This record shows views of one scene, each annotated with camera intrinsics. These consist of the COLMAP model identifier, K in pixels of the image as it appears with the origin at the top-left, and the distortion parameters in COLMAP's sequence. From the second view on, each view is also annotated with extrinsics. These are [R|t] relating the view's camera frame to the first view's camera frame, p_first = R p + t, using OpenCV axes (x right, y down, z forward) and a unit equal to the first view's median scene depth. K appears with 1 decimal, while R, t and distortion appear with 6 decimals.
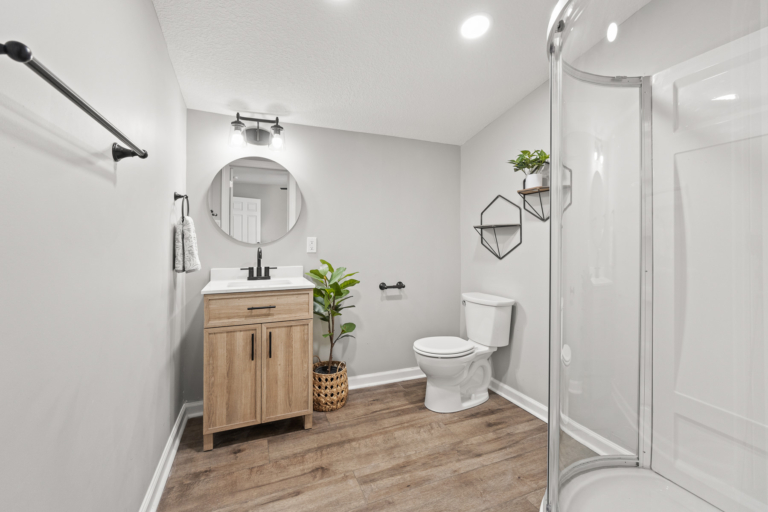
lens RADIAL K [[330.7, 0, 385.4], [0, 330.7, 247.7], [0, 0, 1]] dist [-0.000684, 0.000102]
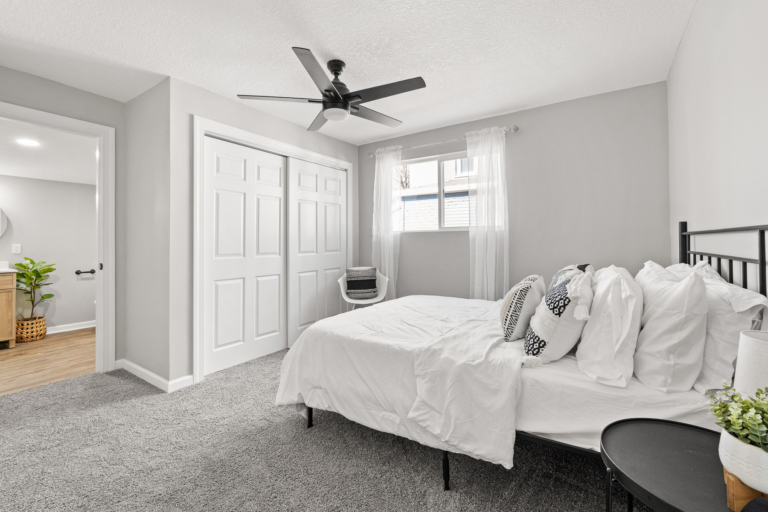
lens RADIAL K [[330.7, 0, 399.5], [0, 330.7, 243.7], [0, 0, 1]] dist [-0.000684, 0.000102]
pose [[0.813376, -0.001308, 0.581737, 0.389593], [0.012704, 0.999799, -0.015515, 0.017180], [-0.581600, 0.020010, 0.813229, -1.518938]]
